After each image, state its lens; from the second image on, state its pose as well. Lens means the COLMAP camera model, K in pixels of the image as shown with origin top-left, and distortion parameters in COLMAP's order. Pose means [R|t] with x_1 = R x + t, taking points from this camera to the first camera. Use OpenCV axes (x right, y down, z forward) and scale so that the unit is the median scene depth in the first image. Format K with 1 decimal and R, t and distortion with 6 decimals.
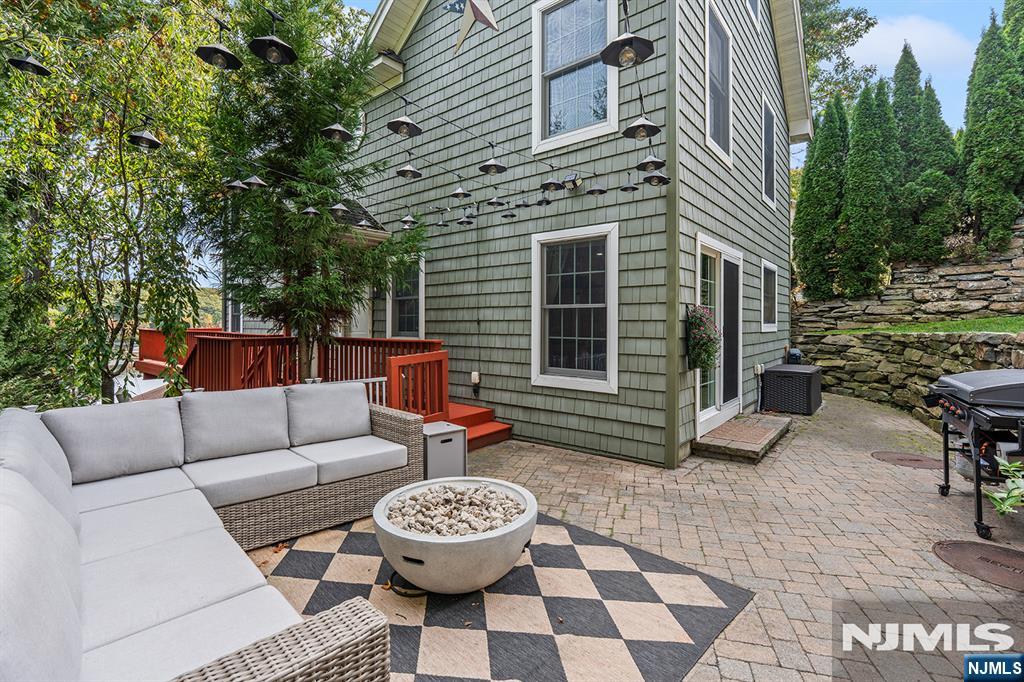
lens RADIAL K [[459.4, 0, 516.1], [0, 459.4, 316.6], [0, 0, 1]] dist [-0.004889, 0.001485]
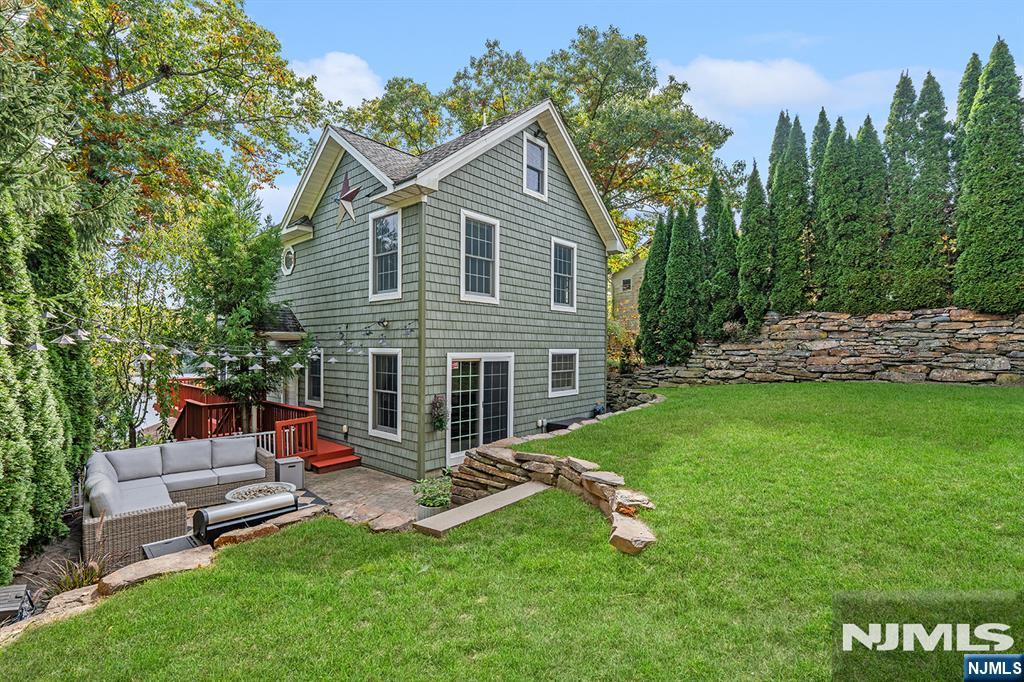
lens RADIAL K [[459.4, 0, 512.8], [0, 459.4, 347.8], [0, 0, 1]] dist [-0.004889, 0.001485]
pose [[0.999287, 0.003770, -0.037559, 0.636536], [-0.003322, 0.999922, 0.012001, -0.200410], [0.037601, -0.011867, 0.999222, -0.700682]]
